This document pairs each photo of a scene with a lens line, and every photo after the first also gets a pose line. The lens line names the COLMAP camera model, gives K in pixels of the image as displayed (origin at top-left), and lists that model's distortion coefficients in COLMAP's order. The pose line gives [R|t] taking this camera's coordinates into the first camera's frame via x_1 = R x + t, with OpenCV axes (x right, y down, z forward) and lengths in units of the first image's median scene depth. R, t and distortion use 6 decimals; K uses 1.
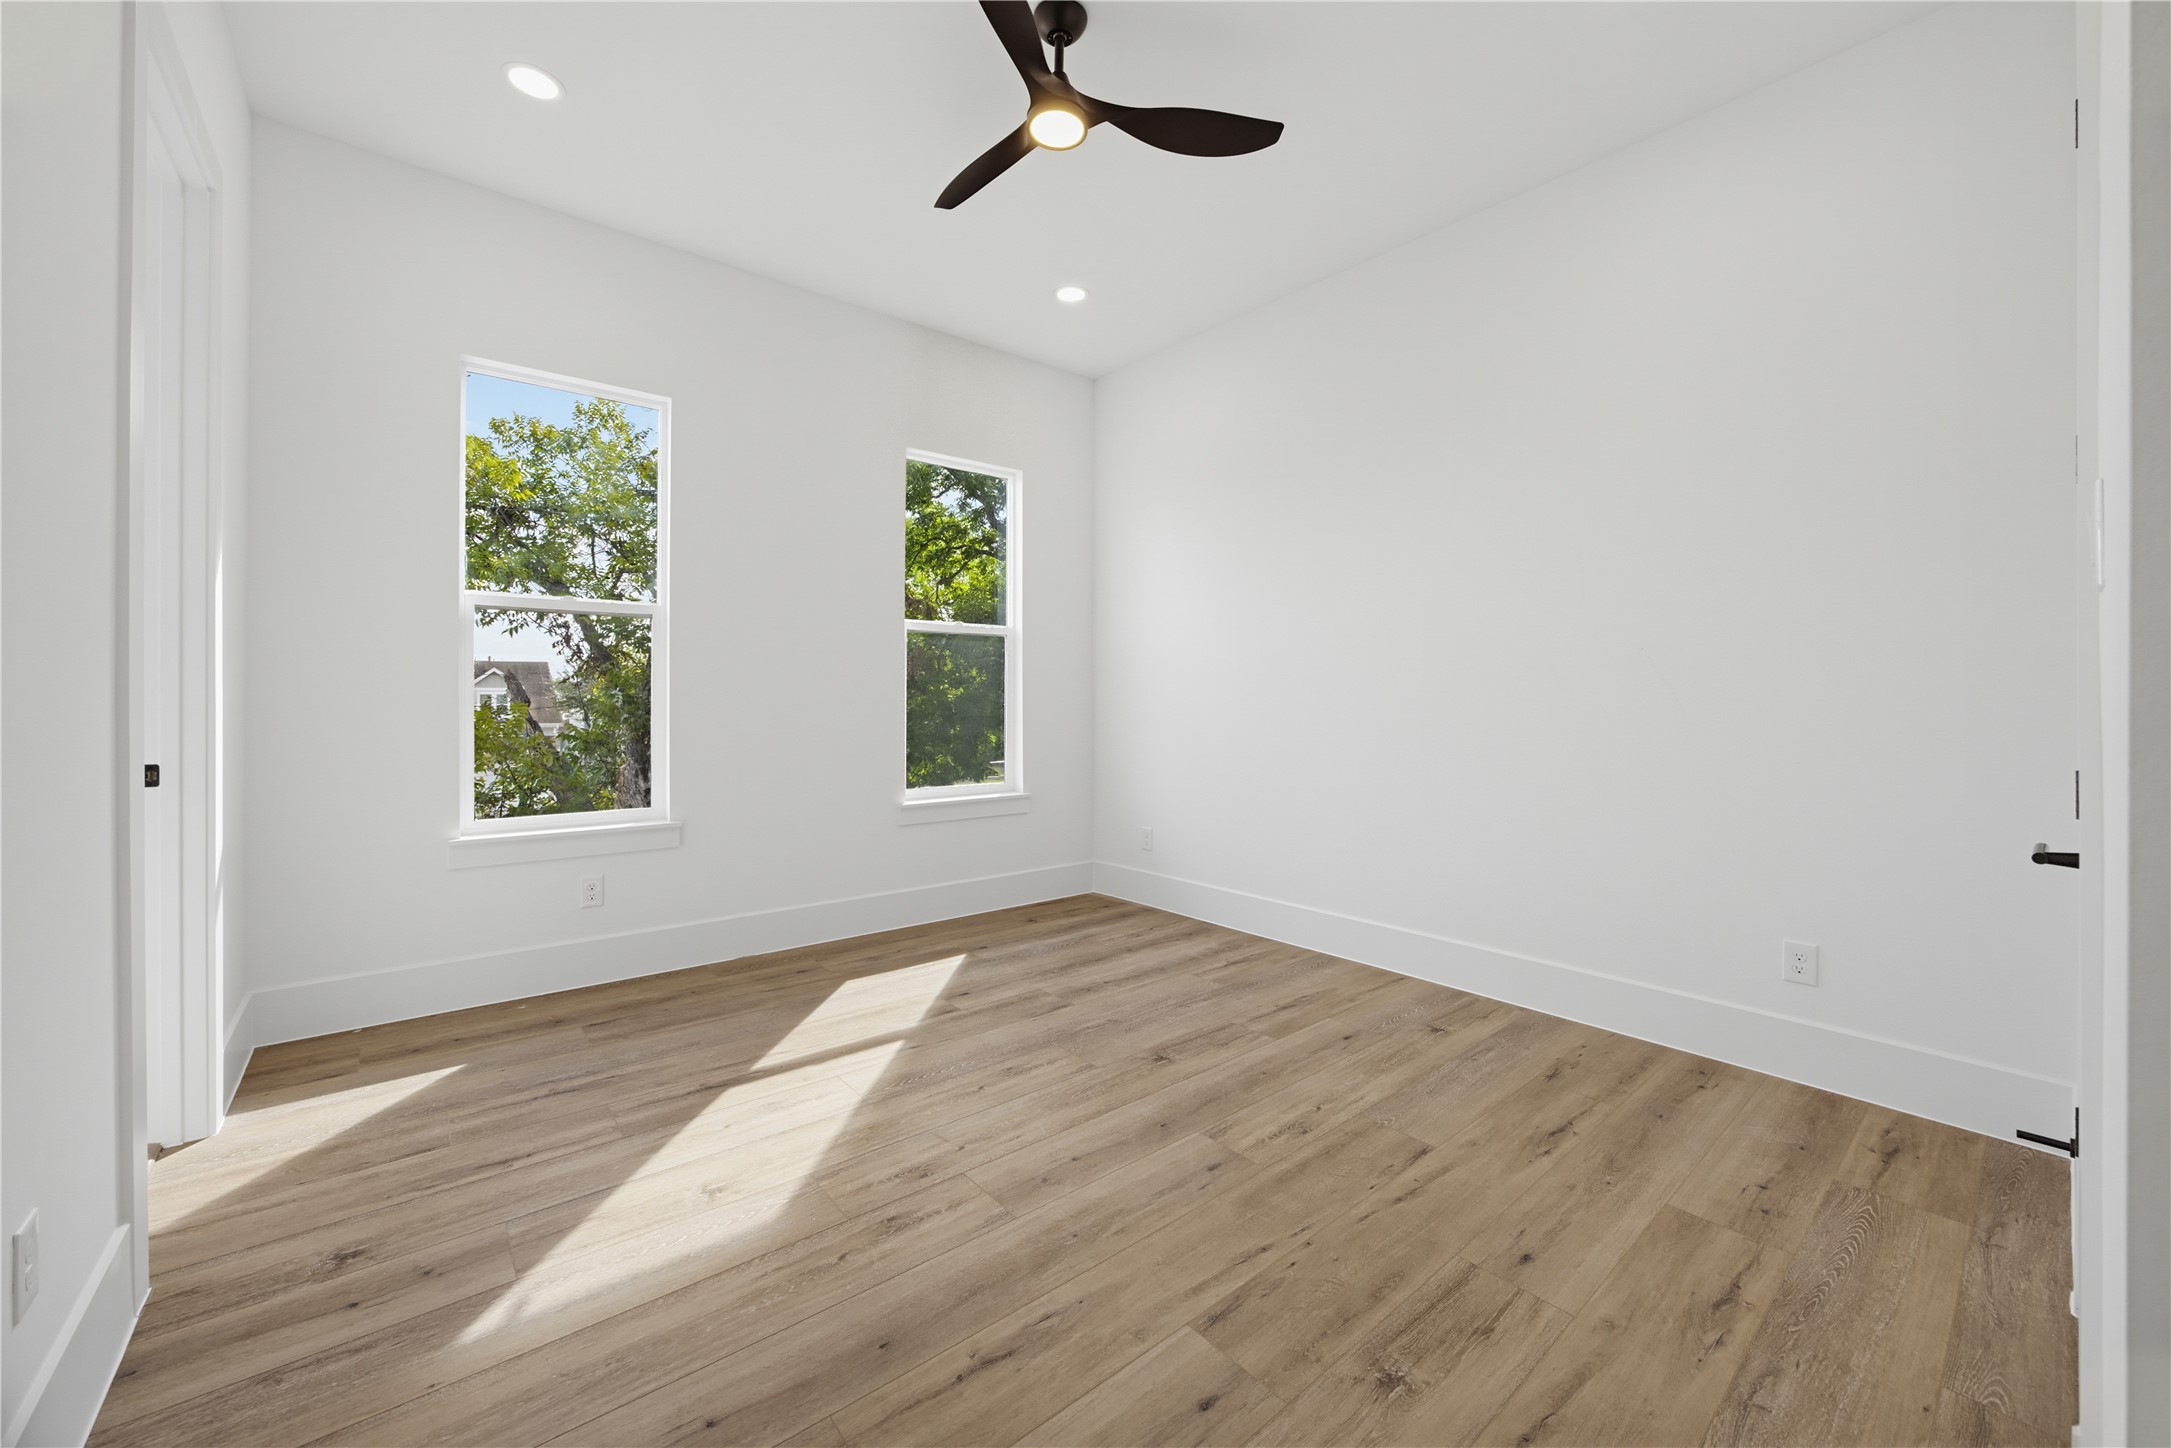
lens RADIAL K [[832.7, 0, 1084.2], [0, 832.7, 701.0], [0, 0, 1]] dist [-0.031095, 0.010316]
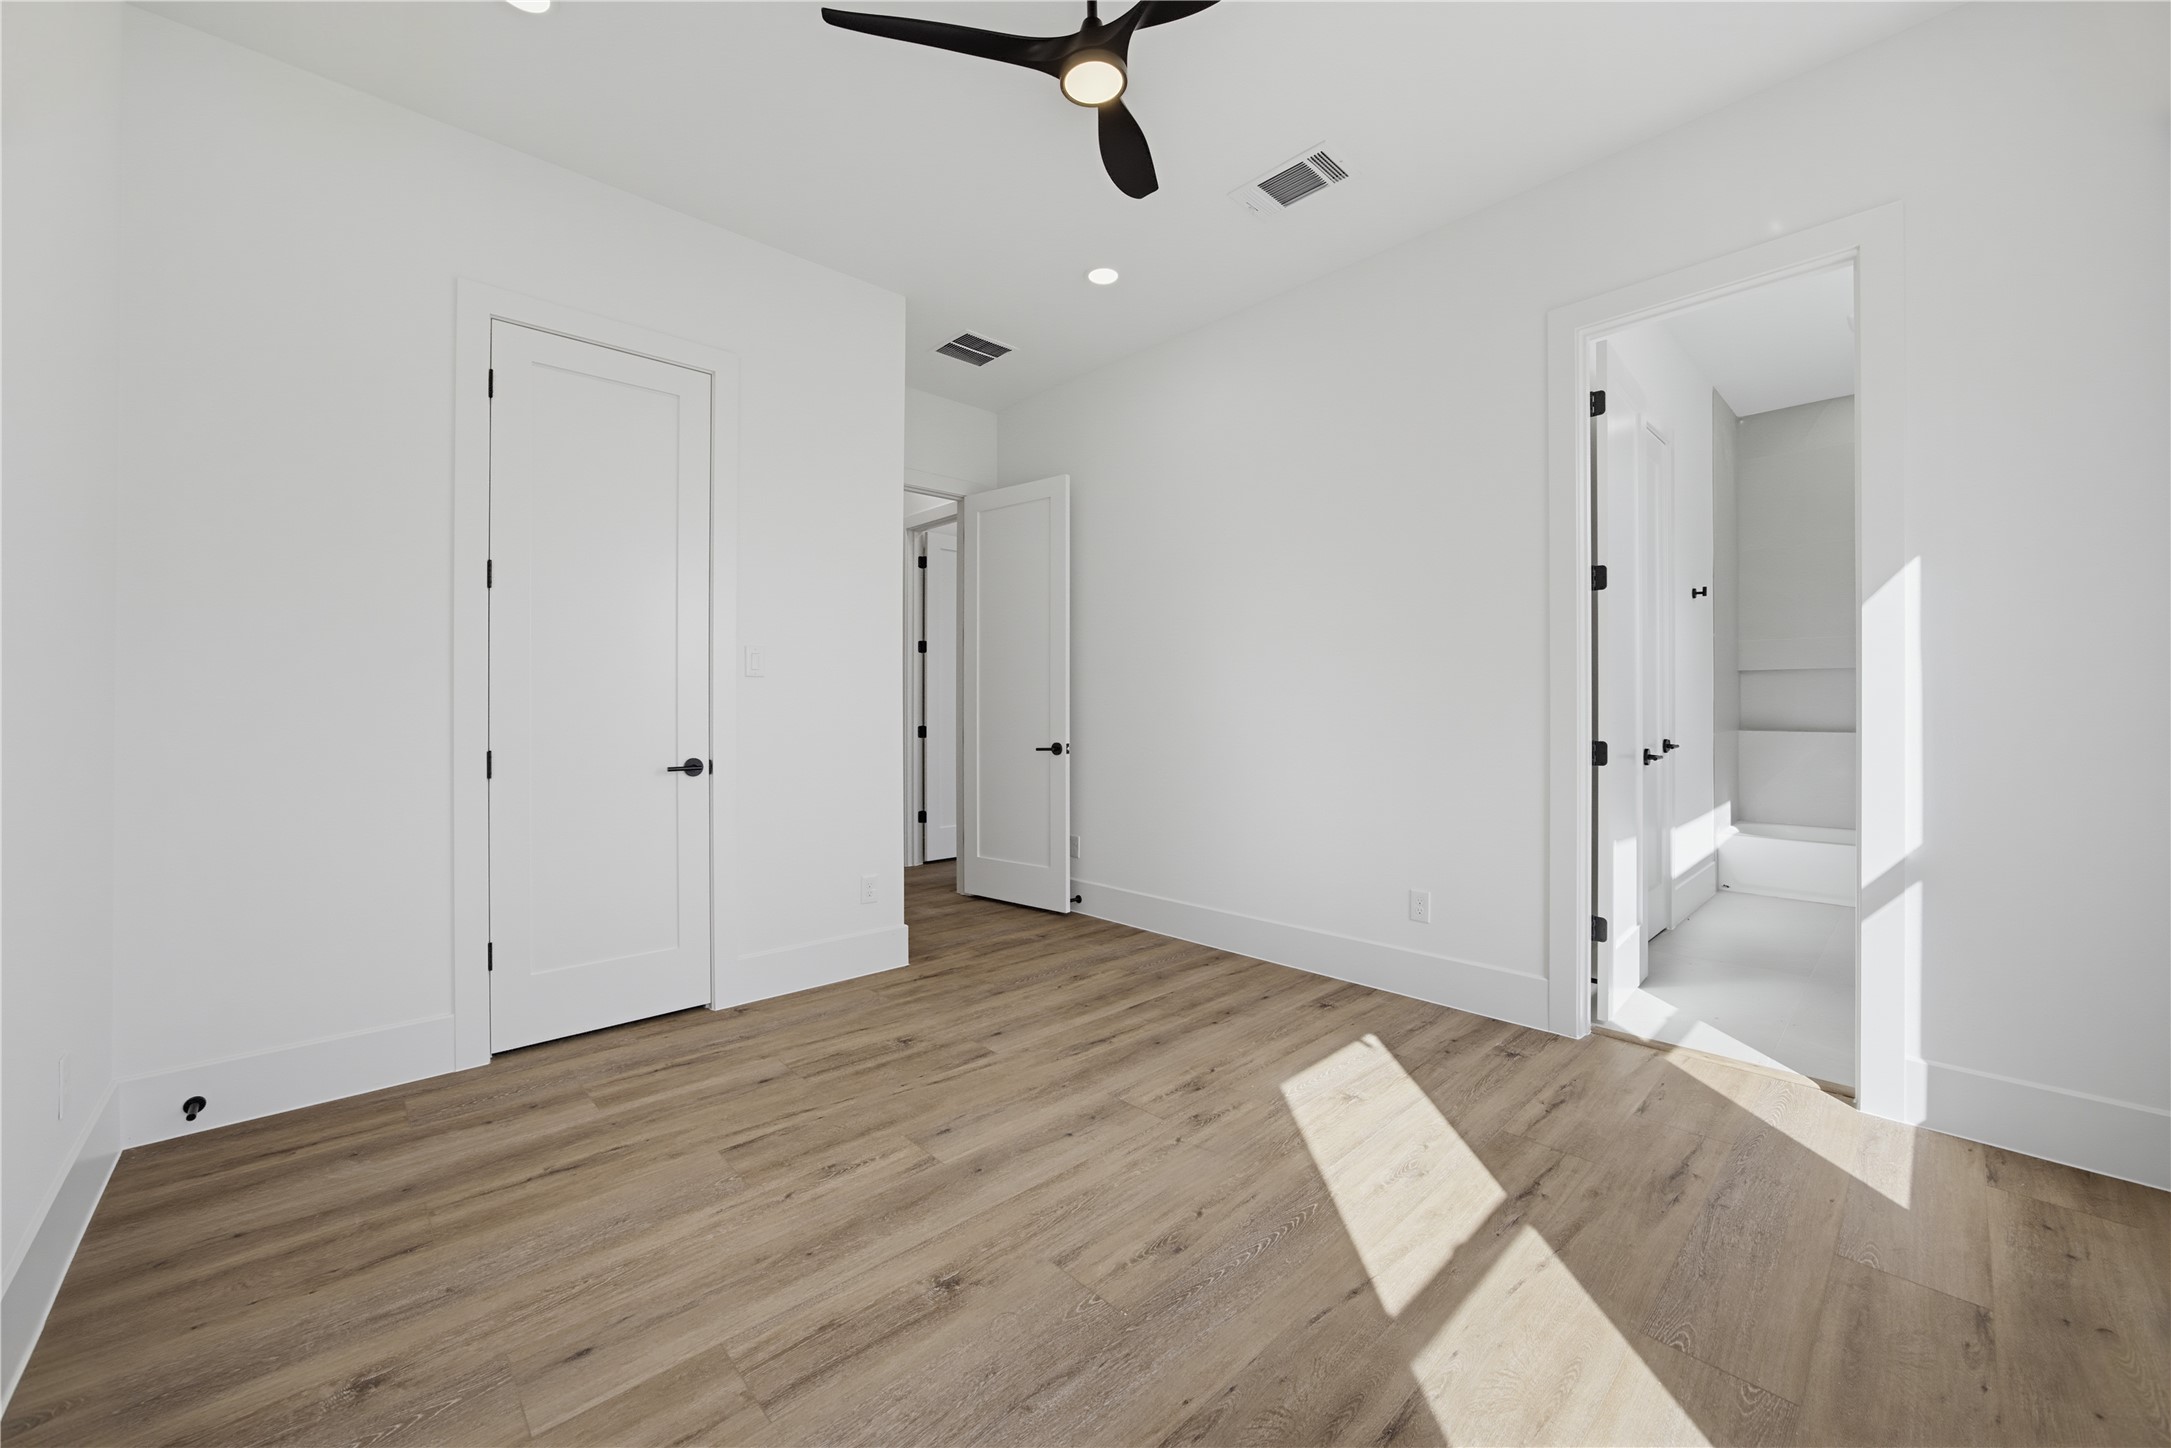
lens RADIAL K [[832.7, 0, 1084.2], [0, 832.7, 701.0], [0, 0, 1]] dist [-0.031095, 0.010316]
pose [[-0.997929, 0.000444, -0.064321, 0.038117], [0.000475, 1.000000, -0.000476, -0.015952], [0.064321, -0.000506, -0.997929, 2.041472]]
